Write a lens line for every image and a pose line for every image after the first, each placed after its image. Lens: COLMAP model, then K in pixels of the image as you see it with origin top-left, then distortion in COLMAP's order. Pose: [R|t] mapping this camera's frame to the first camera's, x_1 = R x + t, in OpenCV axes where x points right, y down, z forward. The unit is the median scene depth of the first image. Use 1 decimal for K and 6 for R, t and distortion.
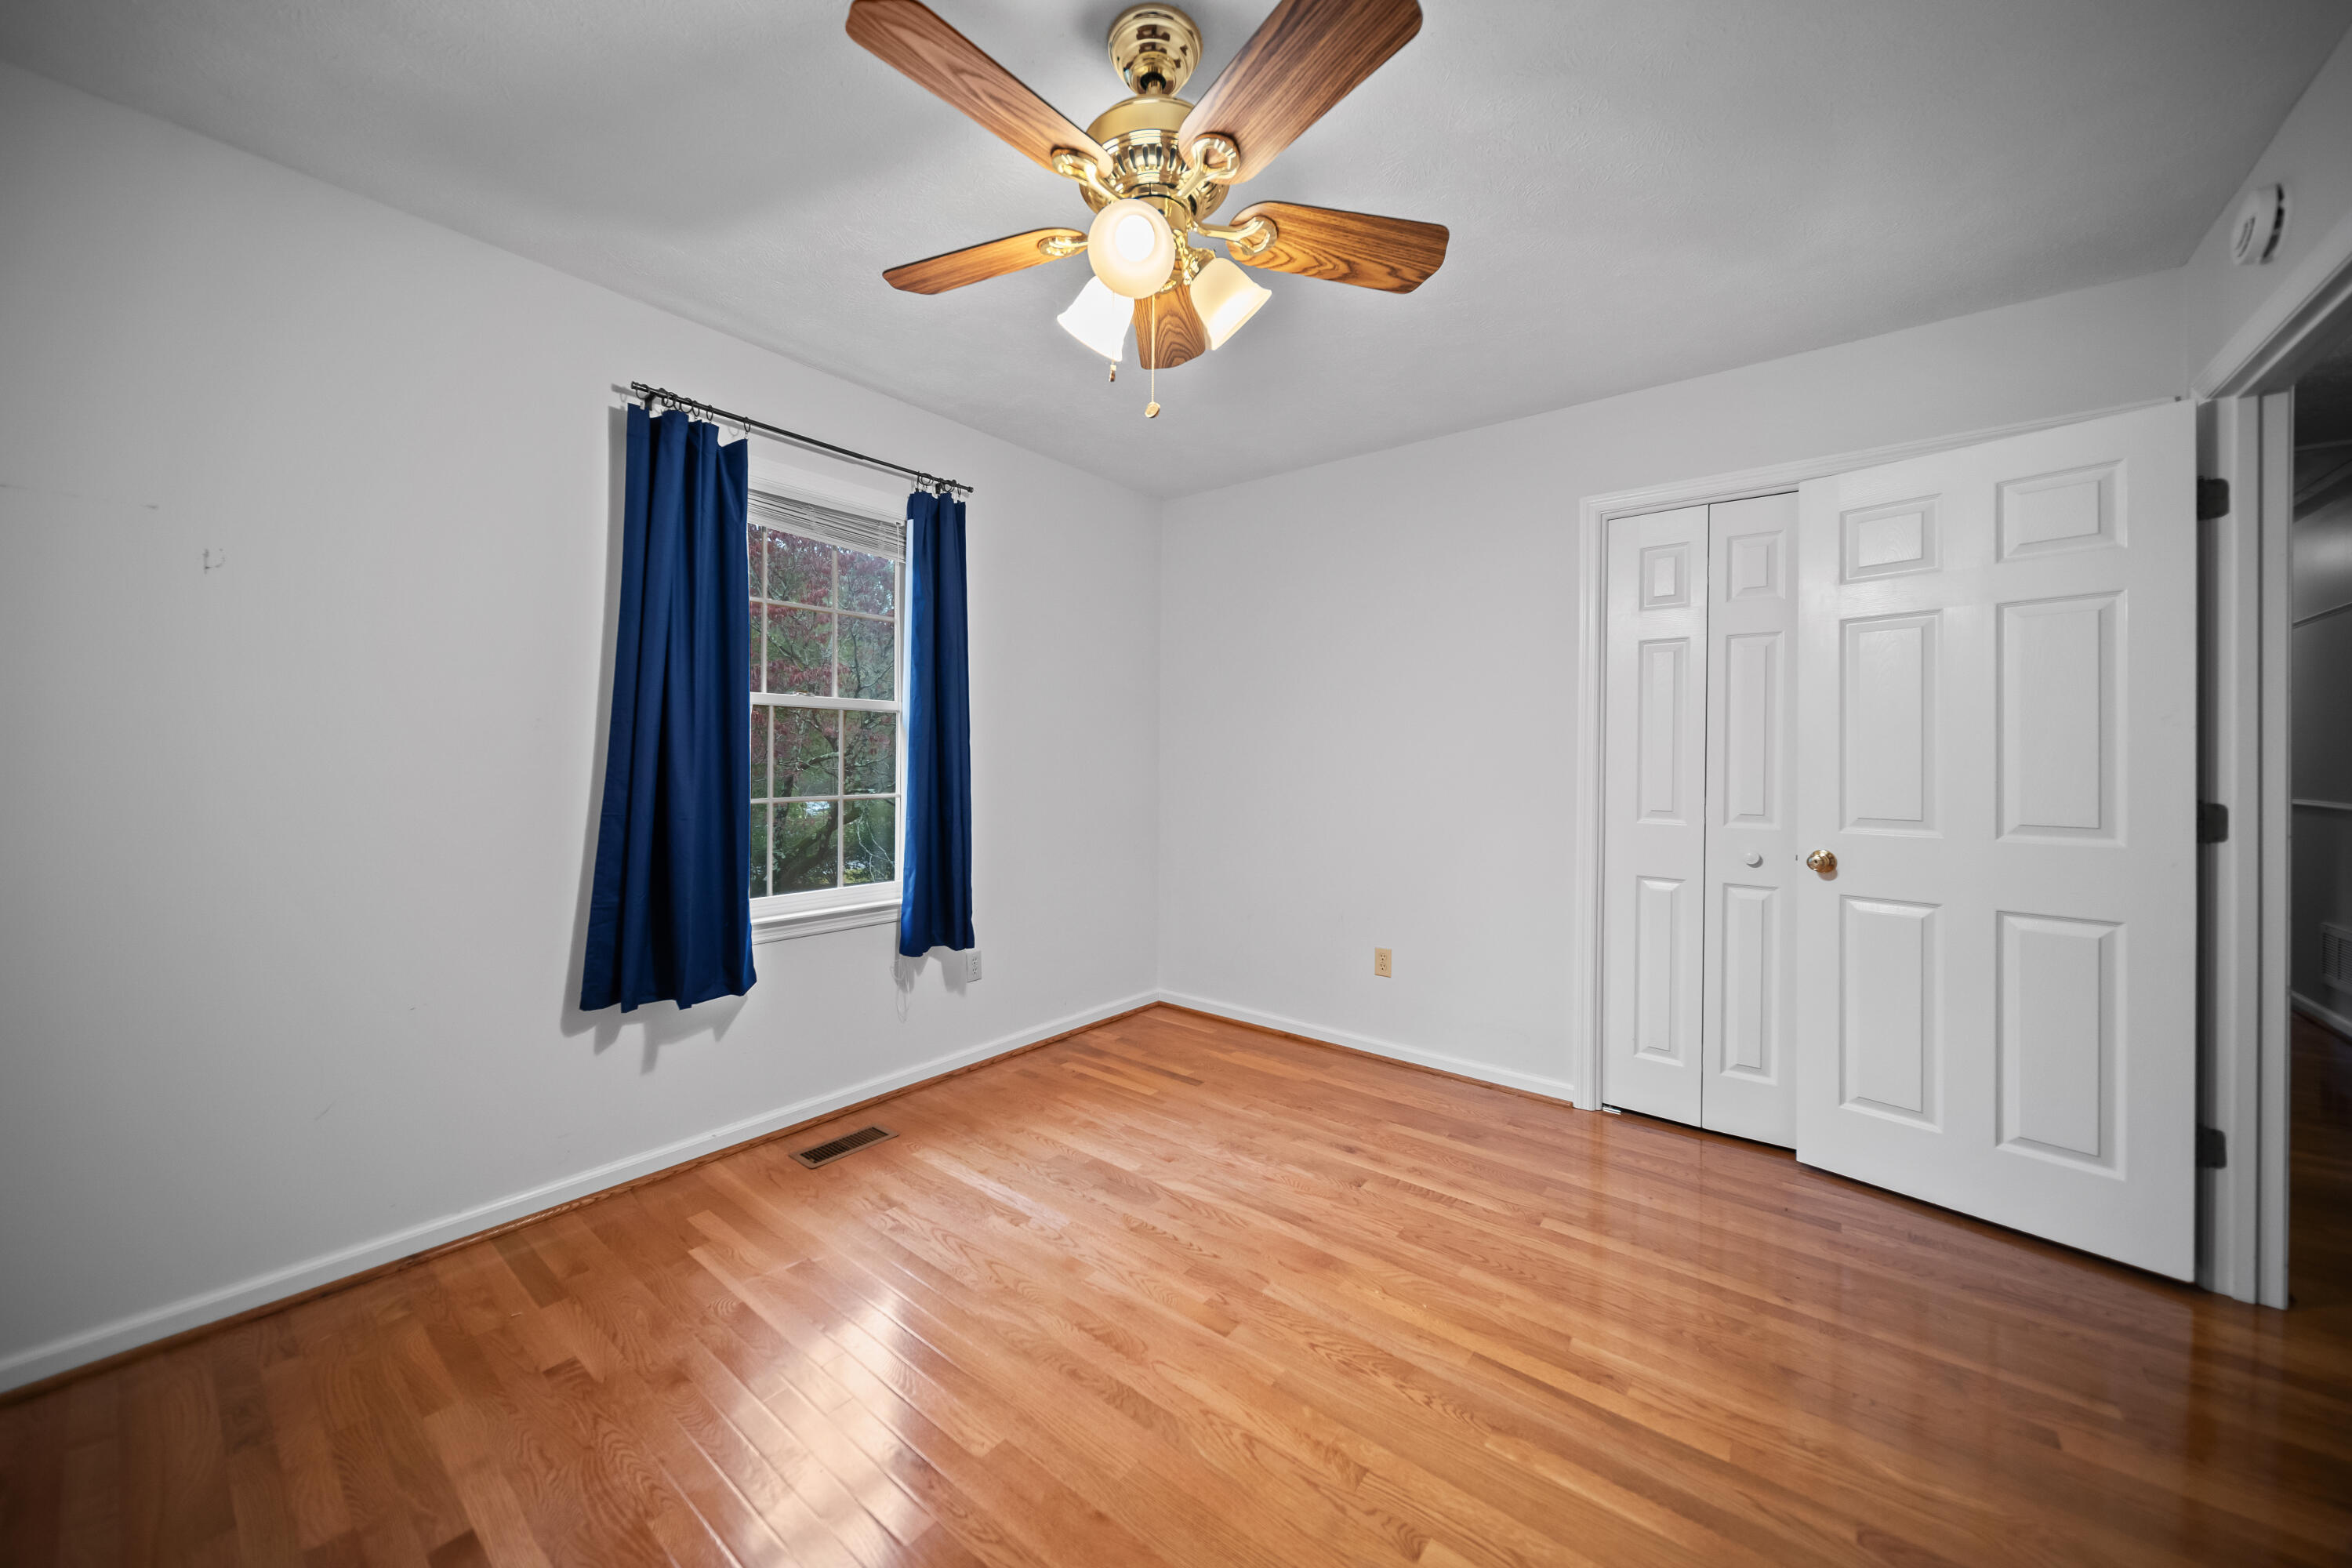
lens RADIAL K [[851.1, 0, 1169.5], [0, 851.1, 773.7], [0, 0, 1]] dist [0.001464, 0.000015]
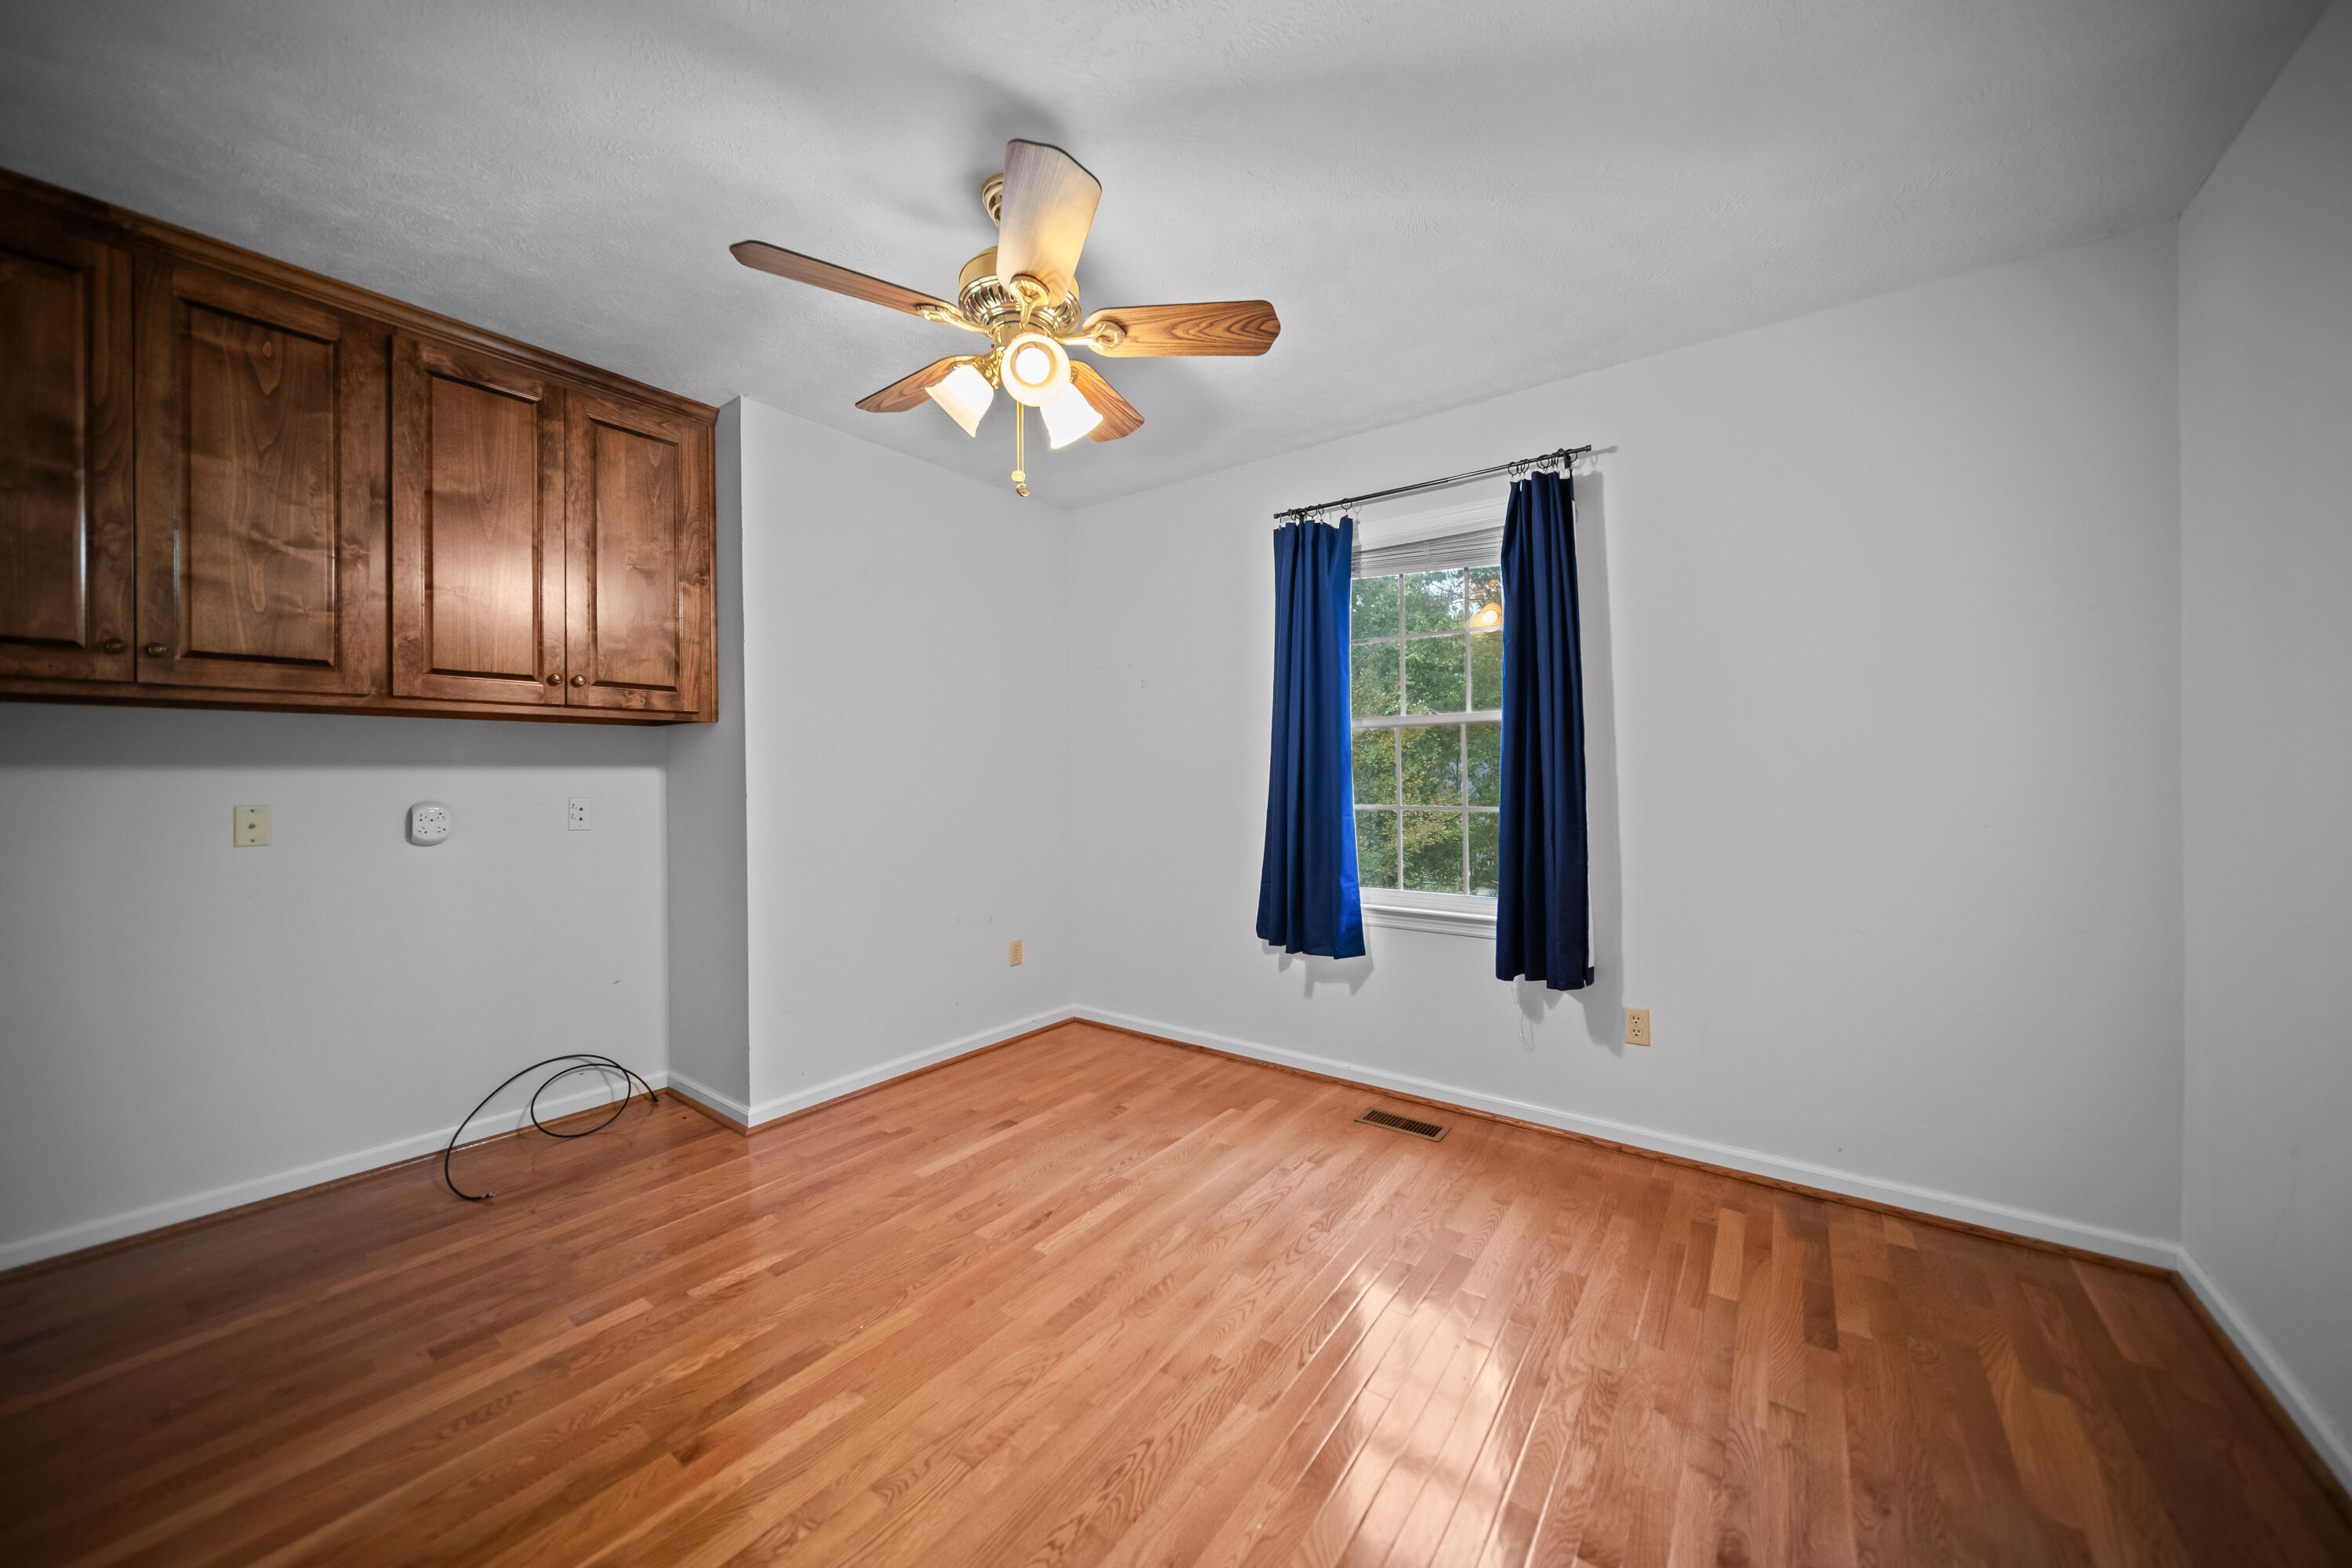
lens RADIAL K [[836.4, 0, 1166.5], [0, 836.4, 787.6], [0, 0, 1]] dist [-0.000396, -0.000068]
pose [[0.027105, 0.008343, -0.999598, 0.706021], [-0.012048, 0.999895, 0.008019, -0.000560], [0.999560, 0.011825, 0.027203, 0.688003]]
